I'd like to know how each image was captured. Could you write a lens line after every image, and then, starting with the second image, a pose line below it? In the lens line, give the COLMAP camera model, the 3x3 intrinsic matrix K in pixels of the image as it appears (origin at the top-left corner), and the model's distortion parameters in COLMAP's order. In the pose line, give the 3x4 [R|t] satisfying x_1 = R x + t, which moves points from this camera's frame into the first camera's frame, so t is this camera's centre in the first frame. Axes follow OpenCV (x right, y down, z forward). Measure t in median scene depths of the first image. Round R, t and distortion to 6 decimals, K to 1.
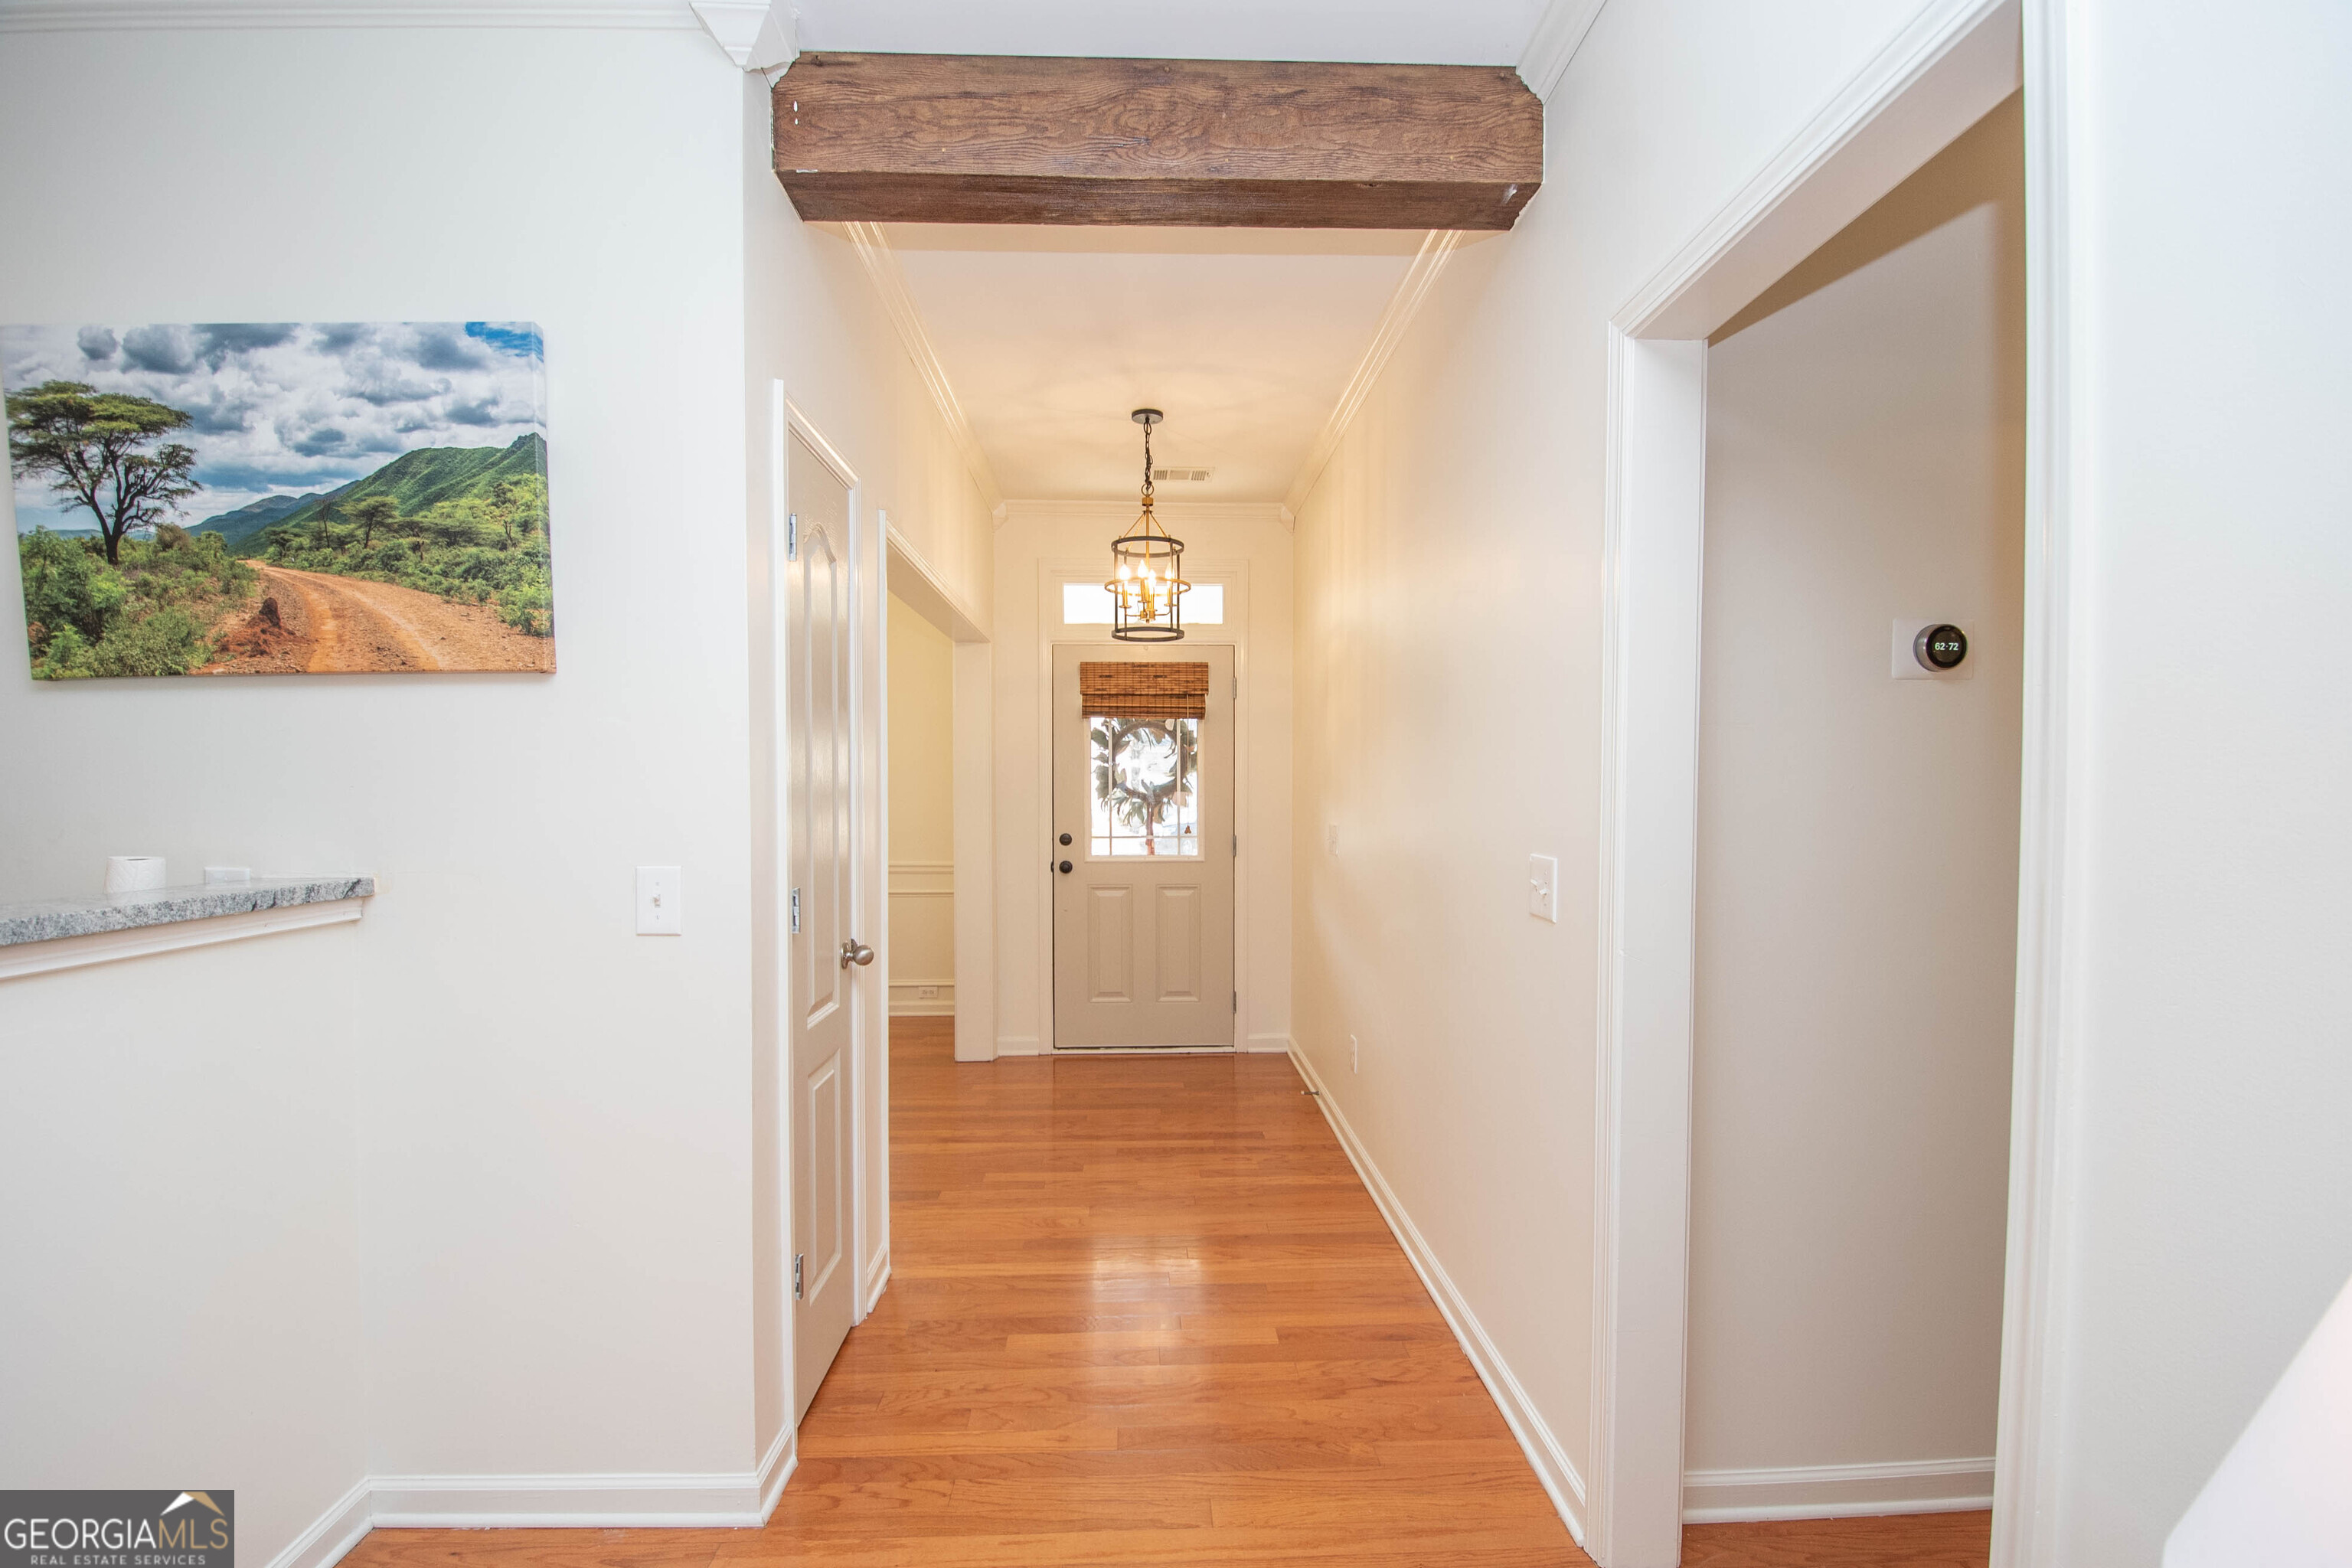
lens RADIAL K [[1024.0, 0, 1172.8], [0, 1024.0, 815.8], [0, 0, 1]] dist [-0.010063, -0.009068]
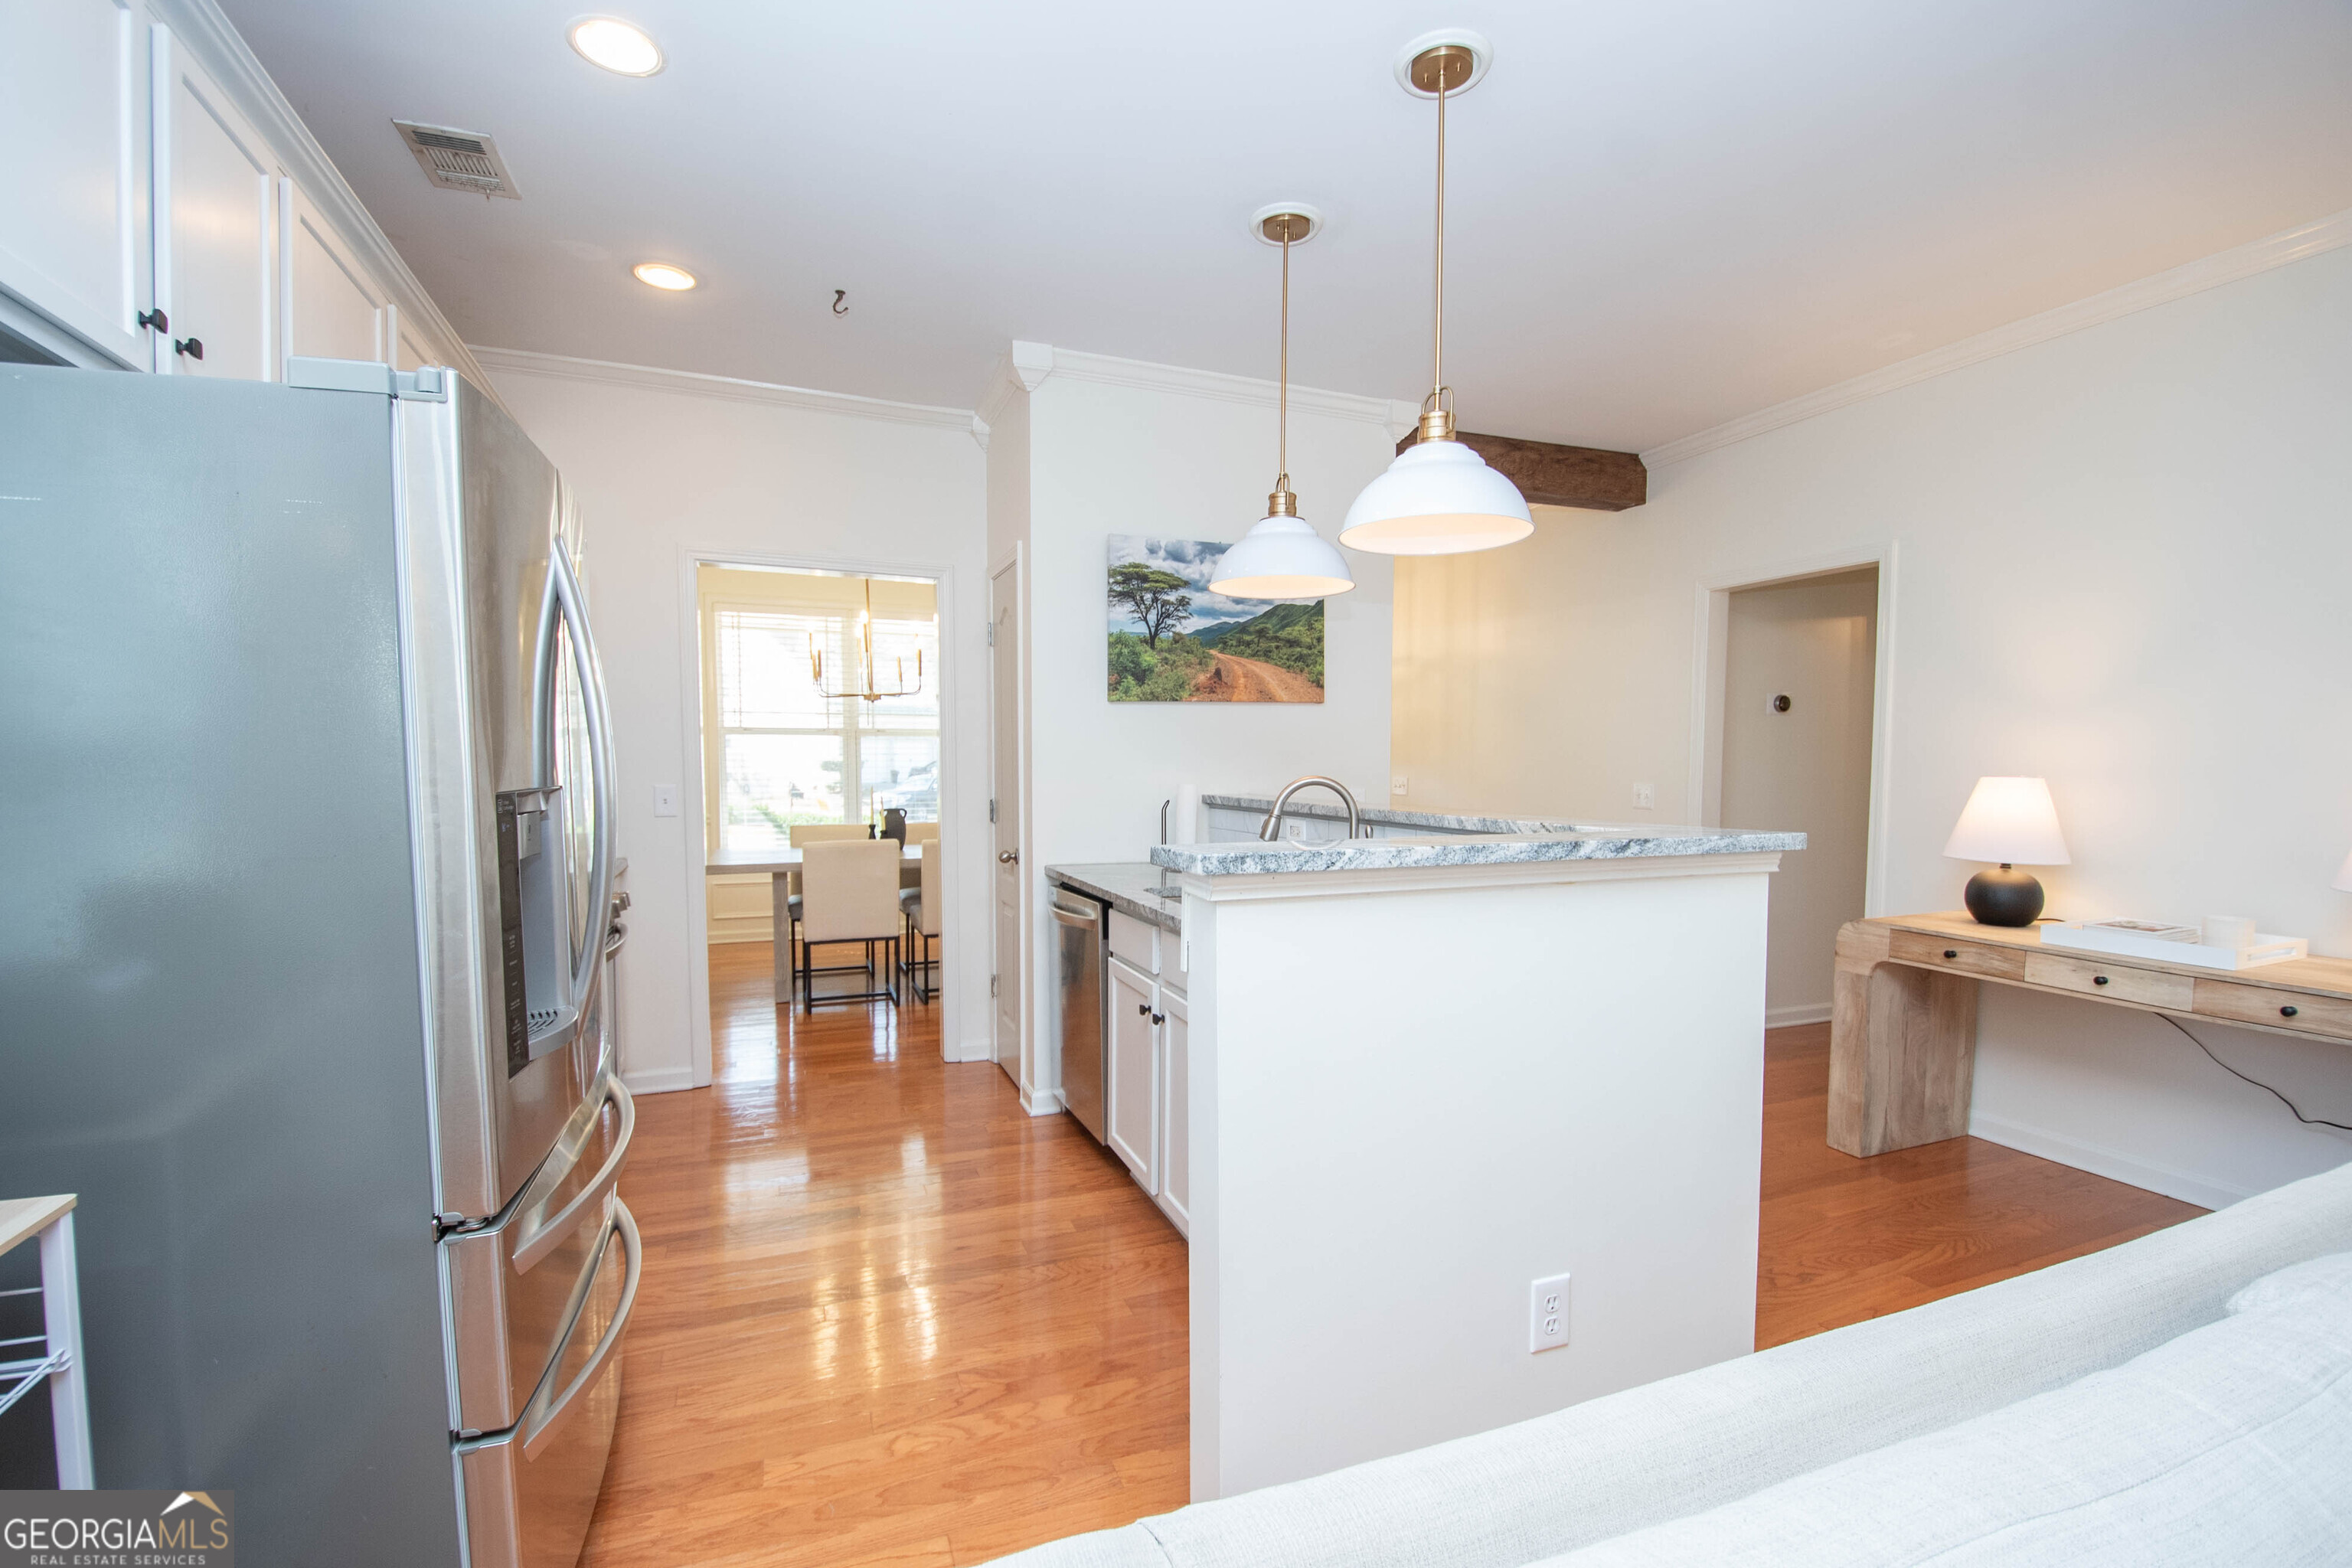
lens RADIAL K [[1024.7, 0, 1177.9], [0, 1024.7, 816.6], [0, 0, 1]] dist [0.013487, -0.021456]
pose [[0.945955, -0.016055, 0.323900, -1.707162], [0.006142, 0.999482, 0.031607, 0.039894], [-0.324240, -0.027909, 0.945563, -1.107265]]
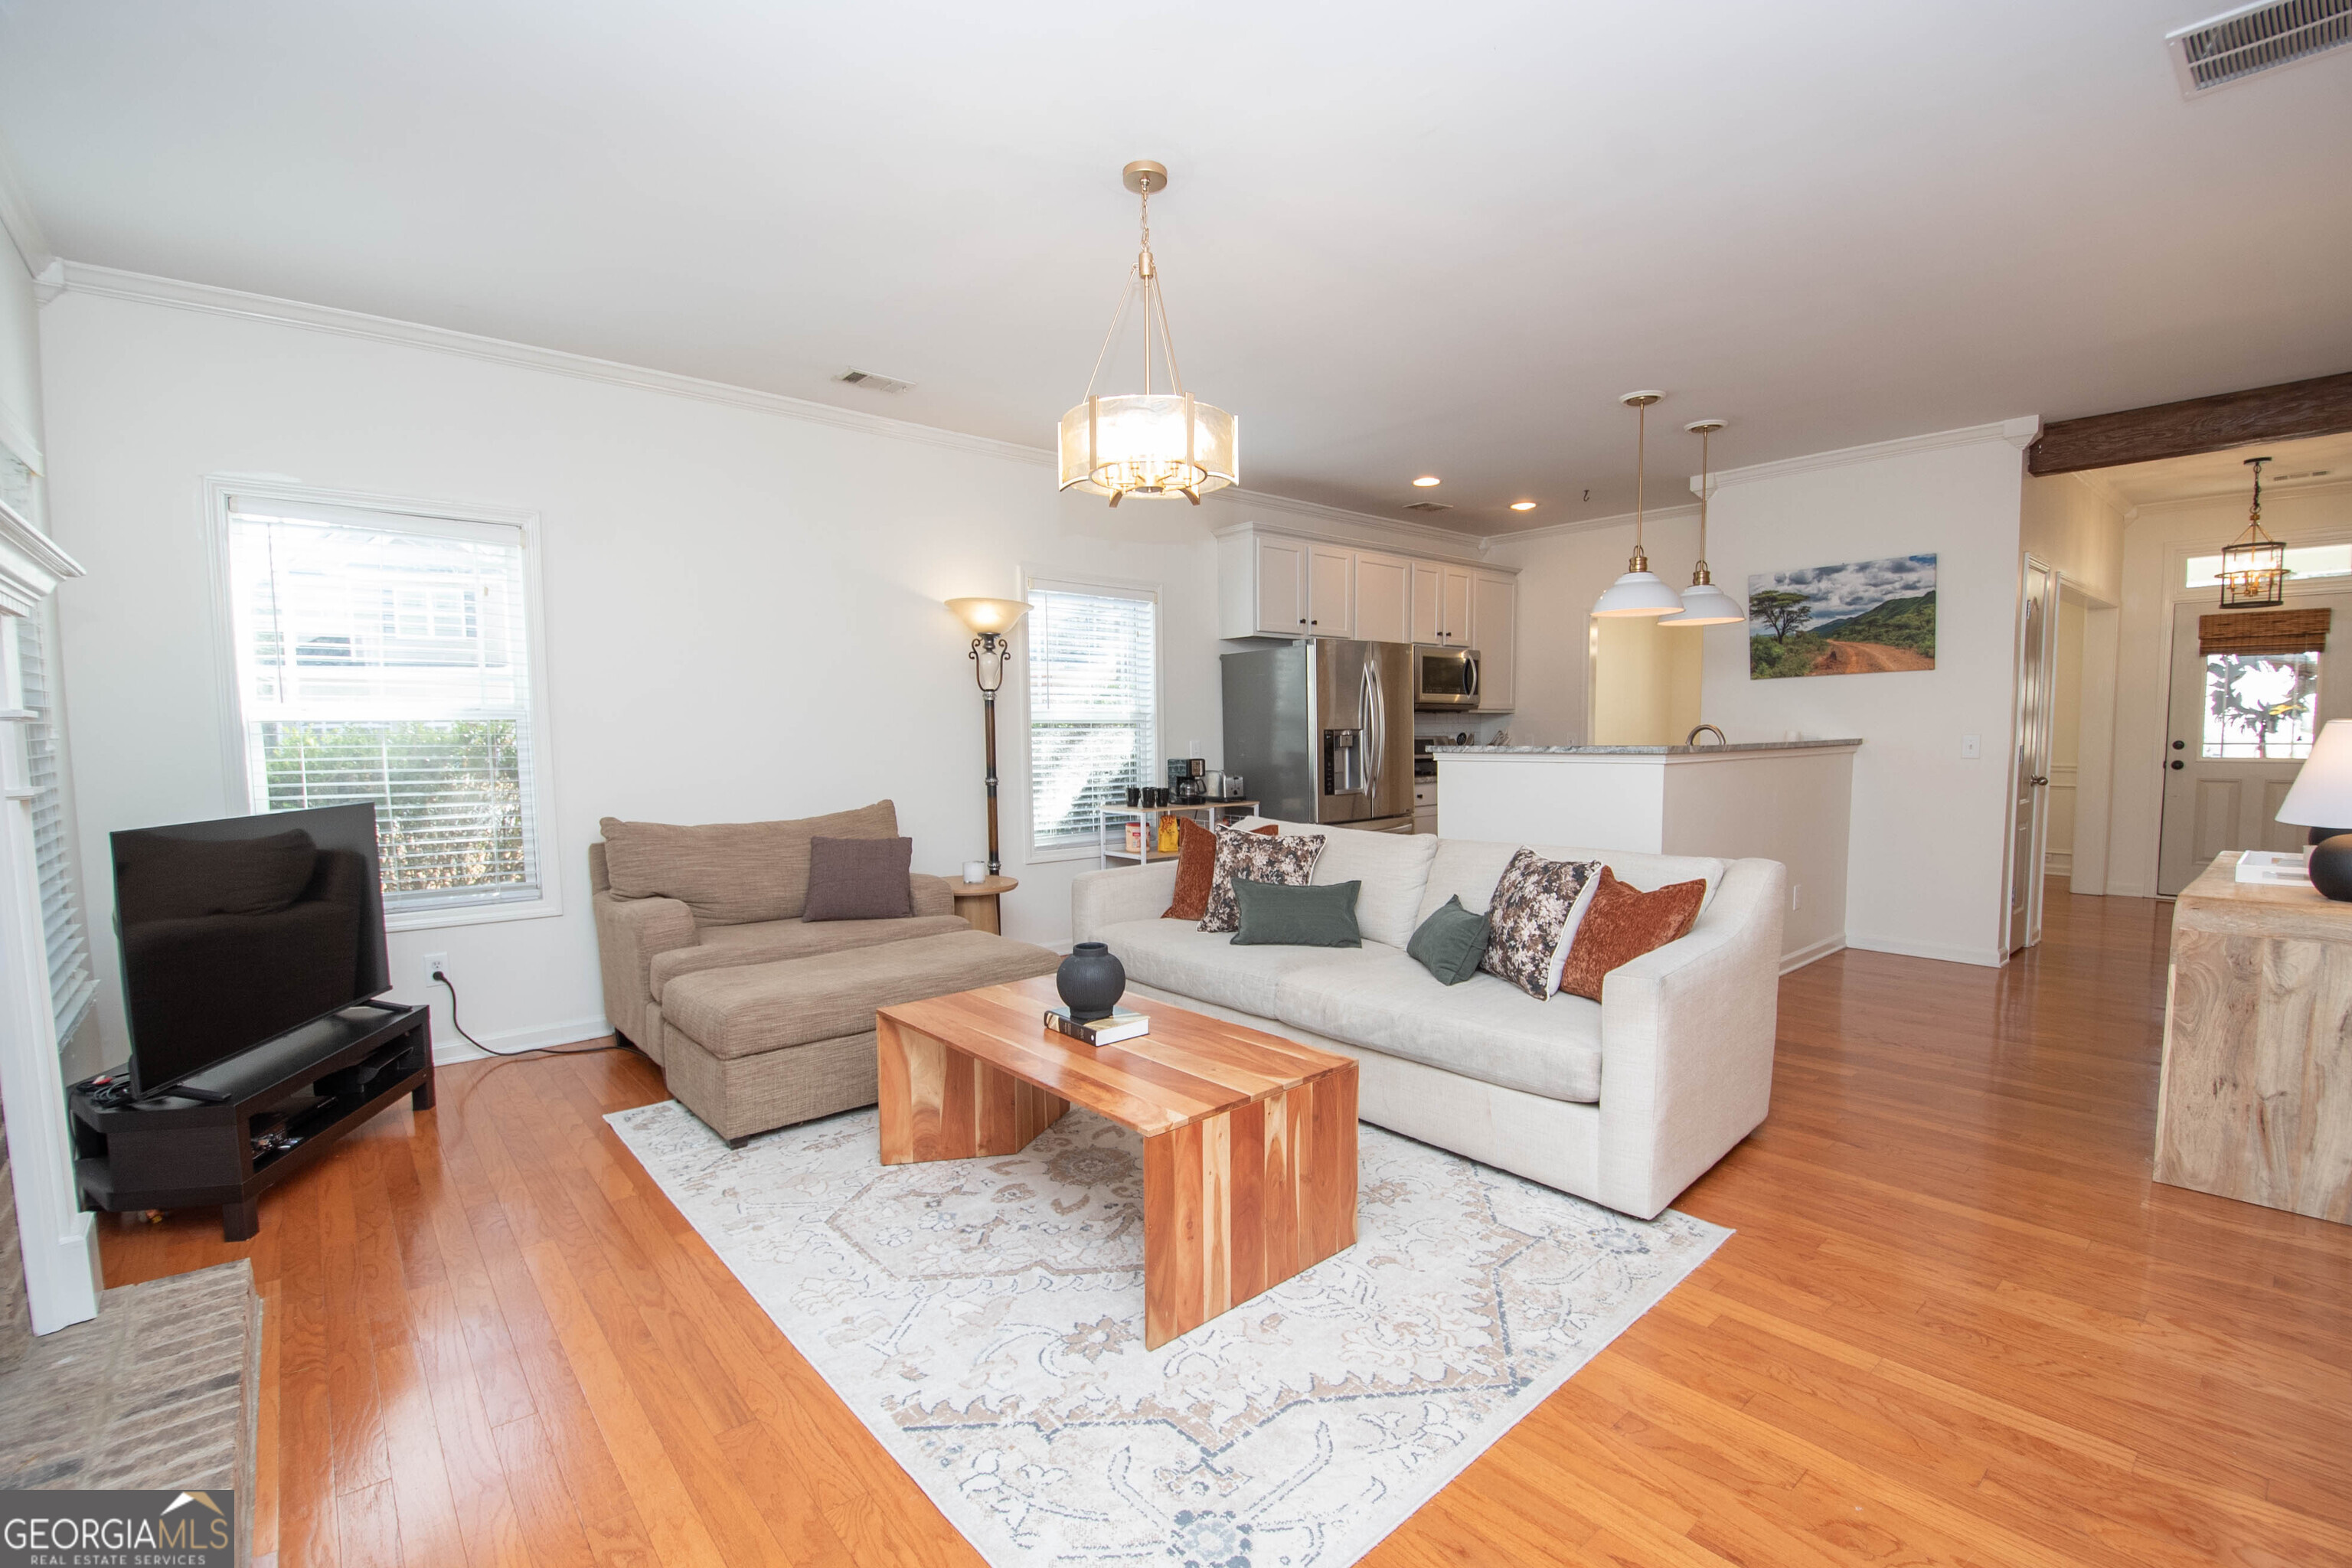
lens RADIAL K [[1024.7, 0, 1177.9], [0, 1024.7, 816.6], [0, 0, 1]] dist [0.013487, -0.021456]
pose [[0.620236, 0.057672, -0.782292, 0.404106], [-0.006618, 0.997643, 0.068302, 0.102386], [0.784387, -0.037186, 0.619156, -2.692265]]
